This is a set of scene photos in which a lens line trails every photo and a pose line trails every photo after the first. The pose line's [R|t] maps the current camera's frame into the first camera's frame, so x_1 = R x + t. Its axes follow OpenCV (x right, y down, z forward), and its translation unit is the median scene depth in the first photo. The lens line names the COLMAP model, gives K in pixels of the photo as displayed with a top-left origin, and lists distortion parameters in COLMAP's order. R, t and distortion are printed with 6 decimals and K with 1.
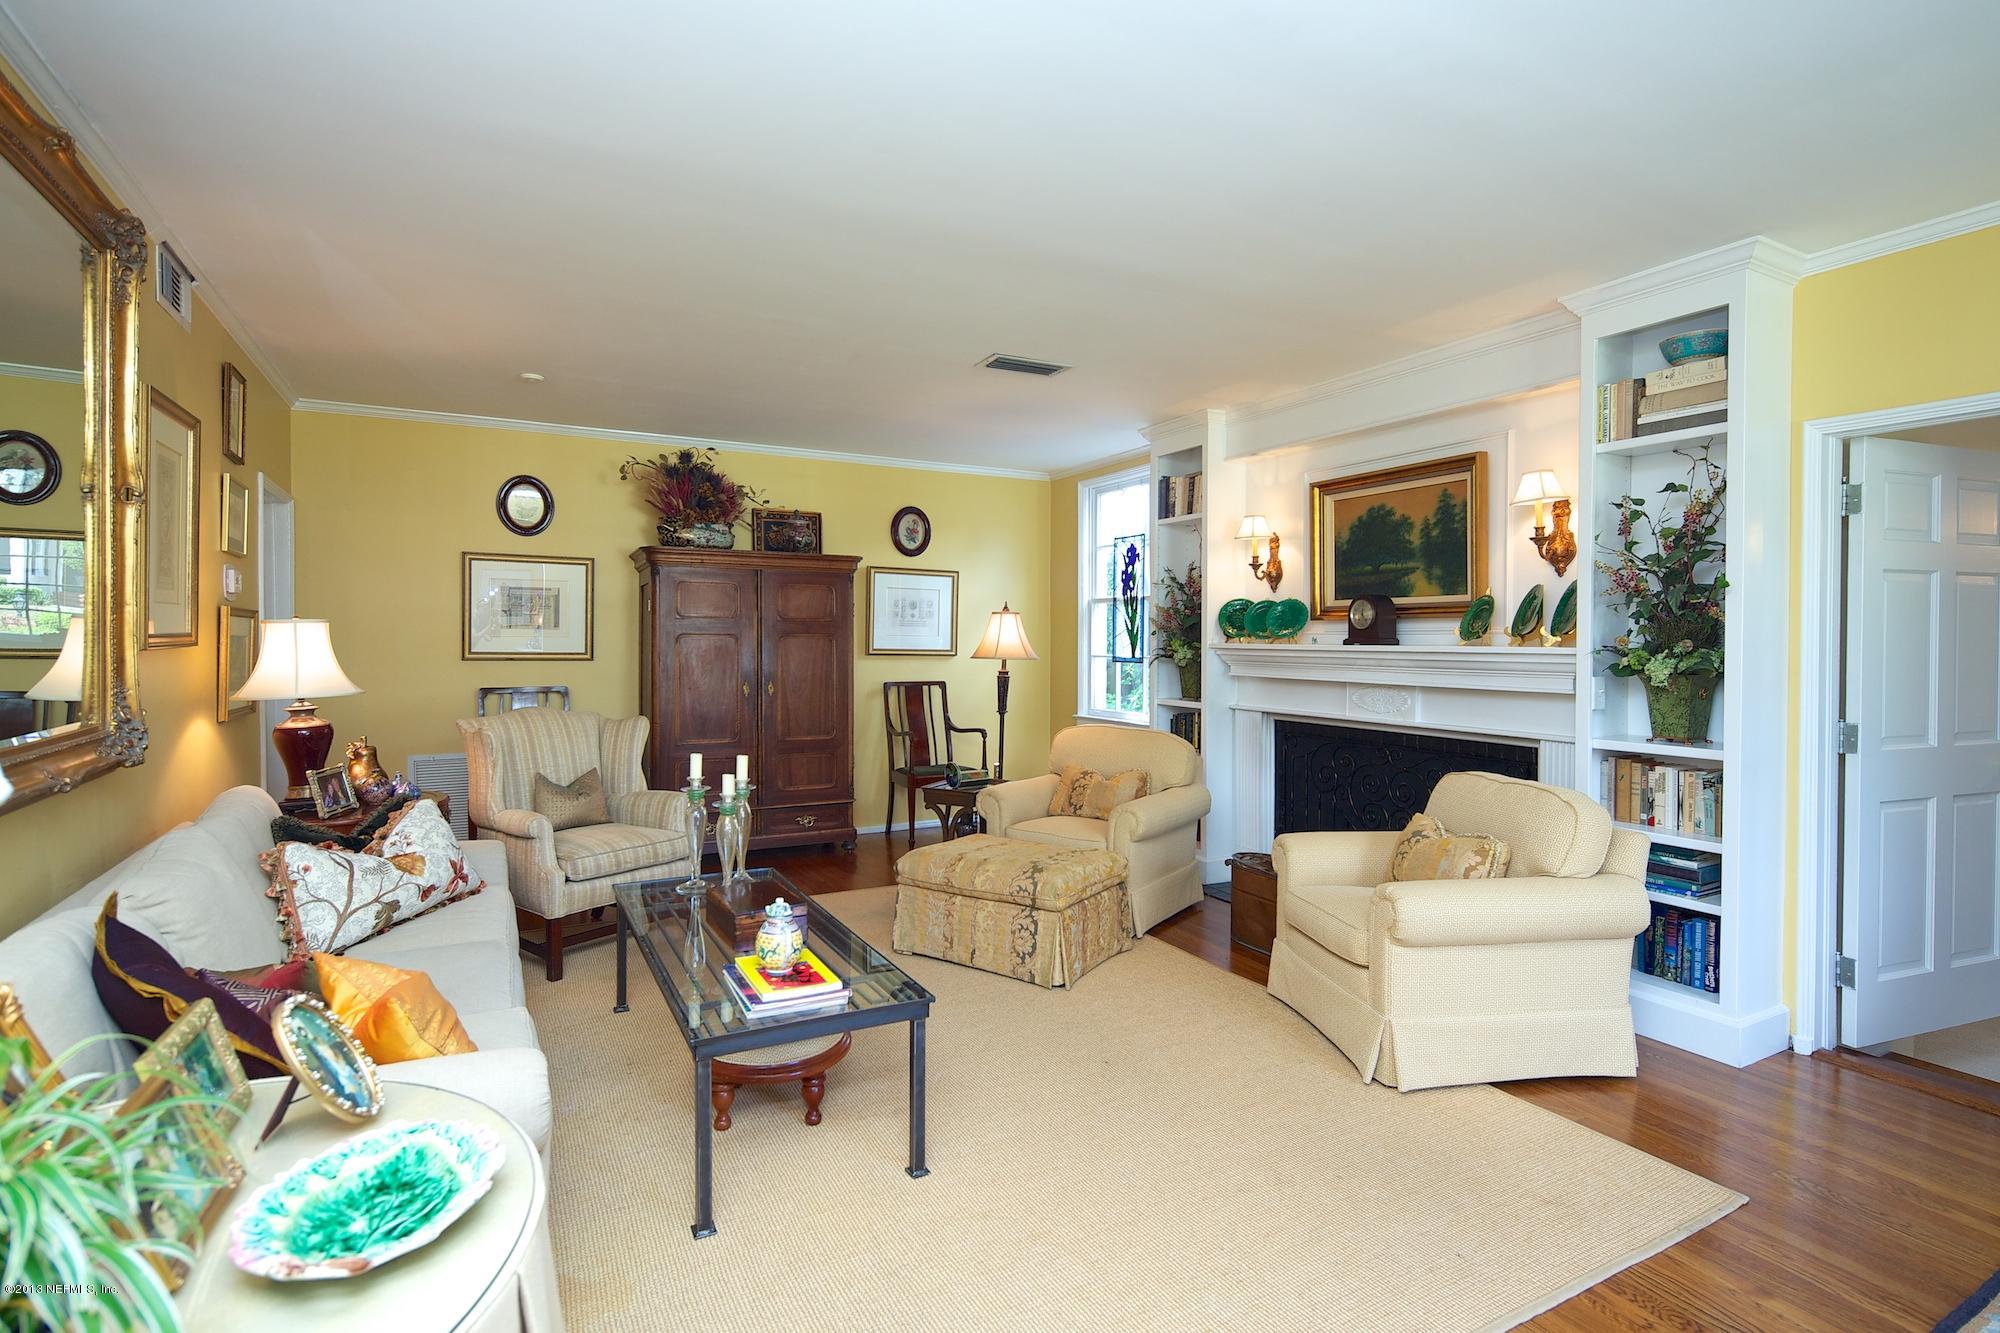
lens RADIAL K [[966.2, 0, 997.8], [0, 966.2, 656.3], [0, 0, 1]] dist [0.003559, -0.001557]
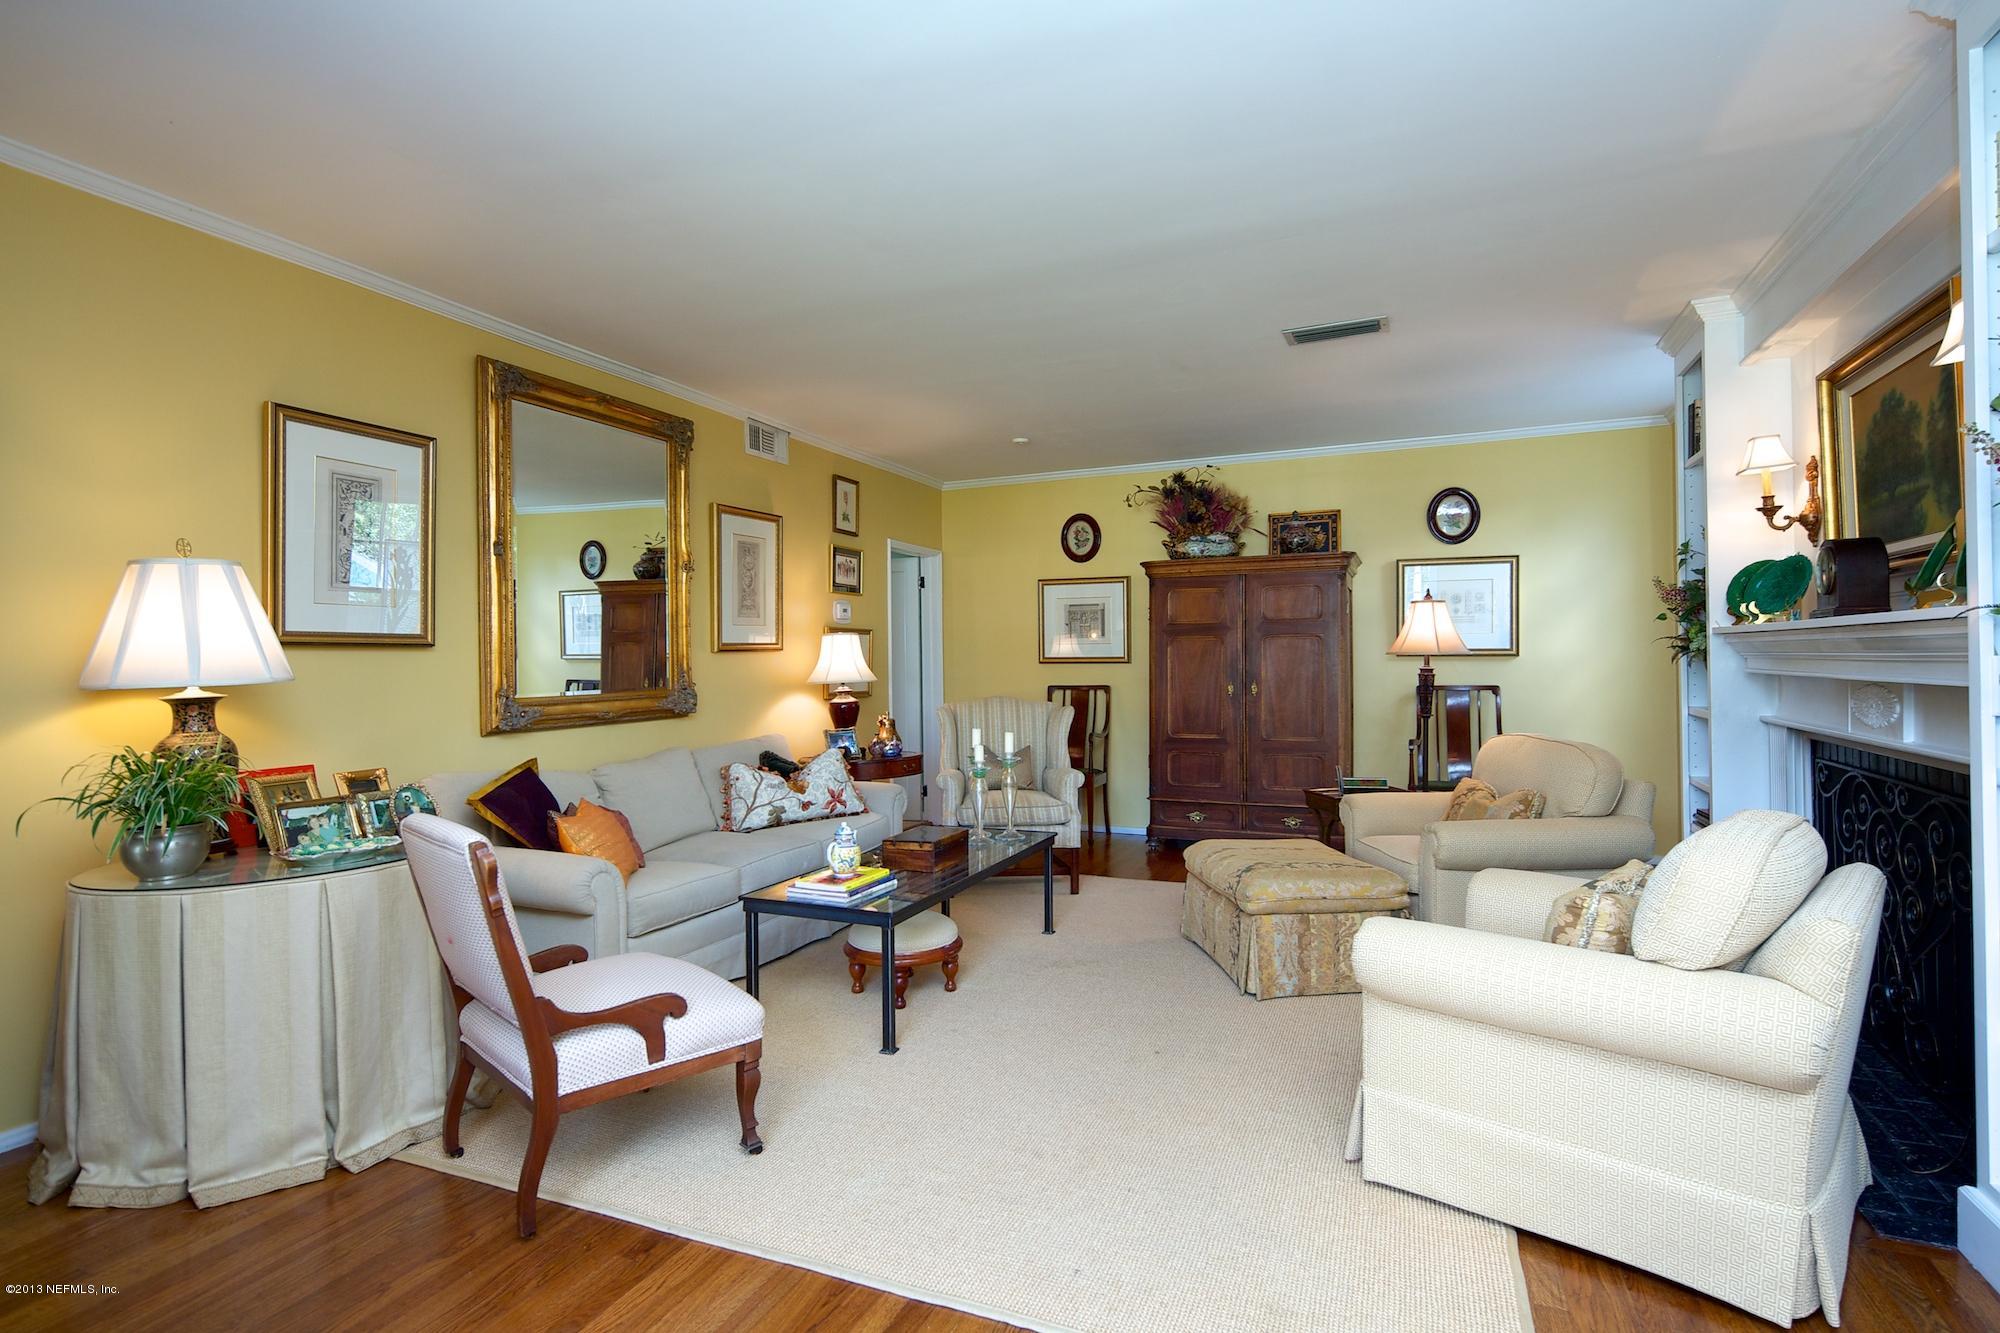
lens RADIAL K [[999.5, 0, 996.4], [0, 999.5, 656.5], [0, 0, 1]] dist [0.004065, 0.000119]
pose [[0.620894, -0.016080, -0.783729, 0.450763], [0.002084, 0.999820, -0.018863, 0.019707], [0.783891, 0.010079, 0.620816, 0.130273]]
